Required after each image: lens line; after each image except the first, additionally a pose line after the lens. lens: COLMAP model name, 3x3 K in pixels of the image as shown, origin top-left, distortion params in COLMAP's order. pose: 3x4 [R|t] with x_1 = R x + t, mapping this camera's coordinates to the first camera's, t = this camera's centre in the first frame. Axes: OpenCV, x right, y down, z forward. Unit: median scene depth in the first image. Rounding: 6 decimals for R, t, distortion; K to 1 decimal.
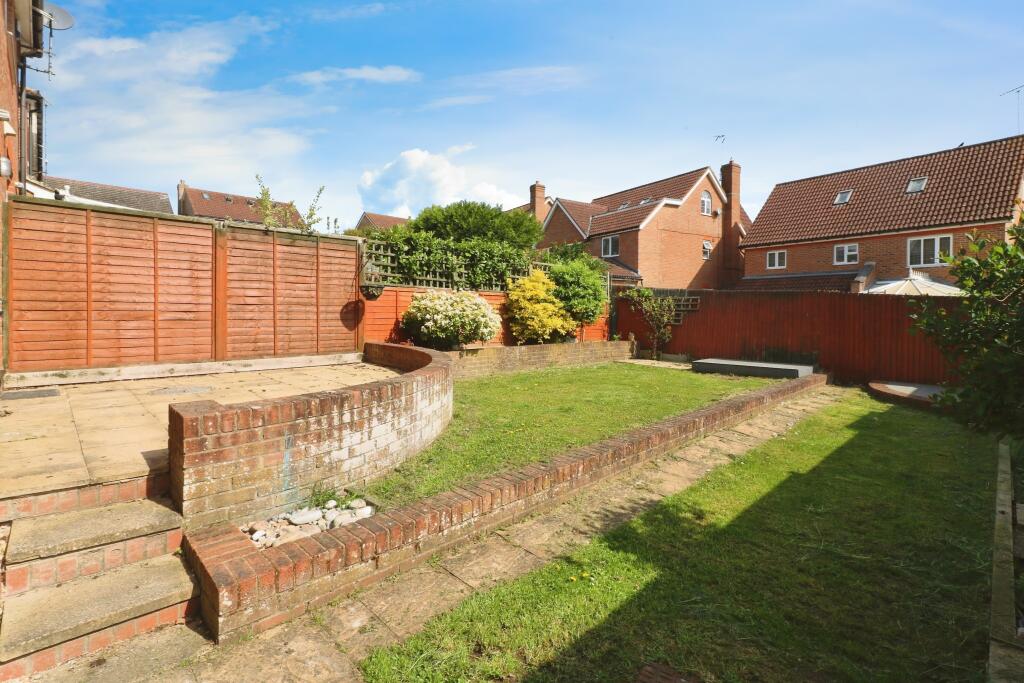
lens RADIAL K [[471.3, 0, 512.0], [0, 471.3, 341.5], [0, 0, 1]] dist [0.000563, -0.000077]
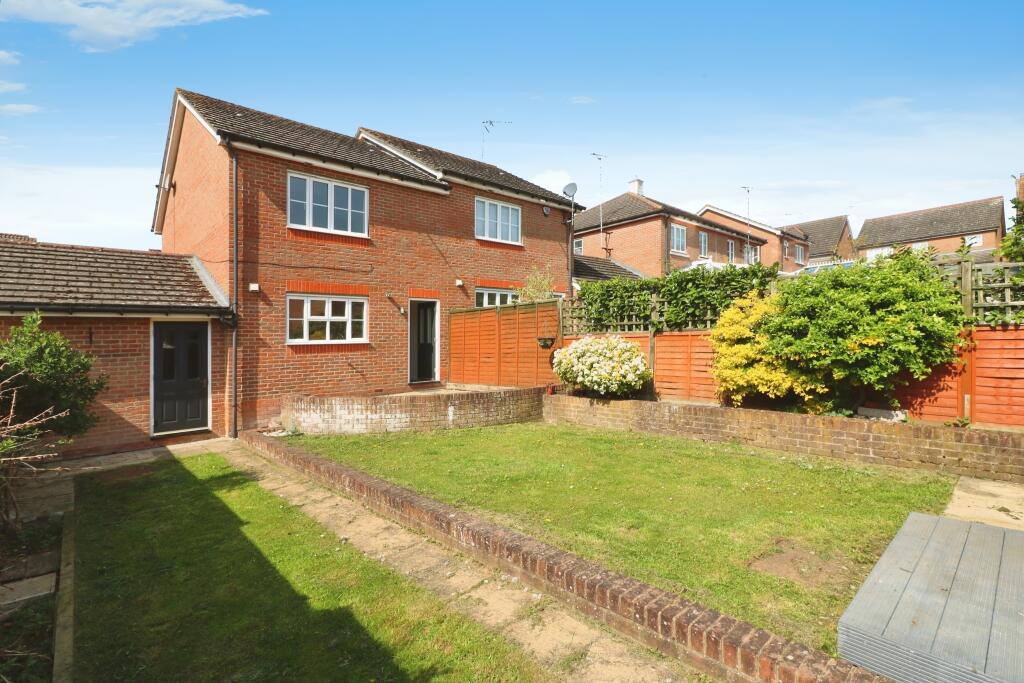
lens RADIAL K [[471.3, 0, 512.0], [0, 471.3, 341.5], [0, 0, 1]] dist [0.000563, -0.000077]
pose [[-0.012305, -0.010960, -0.999864, 0.645152], [-0.035471, 0.999315, -0.010517, -0.060988], [0.999295, 0.035337, -0.012685, 0.614464]]
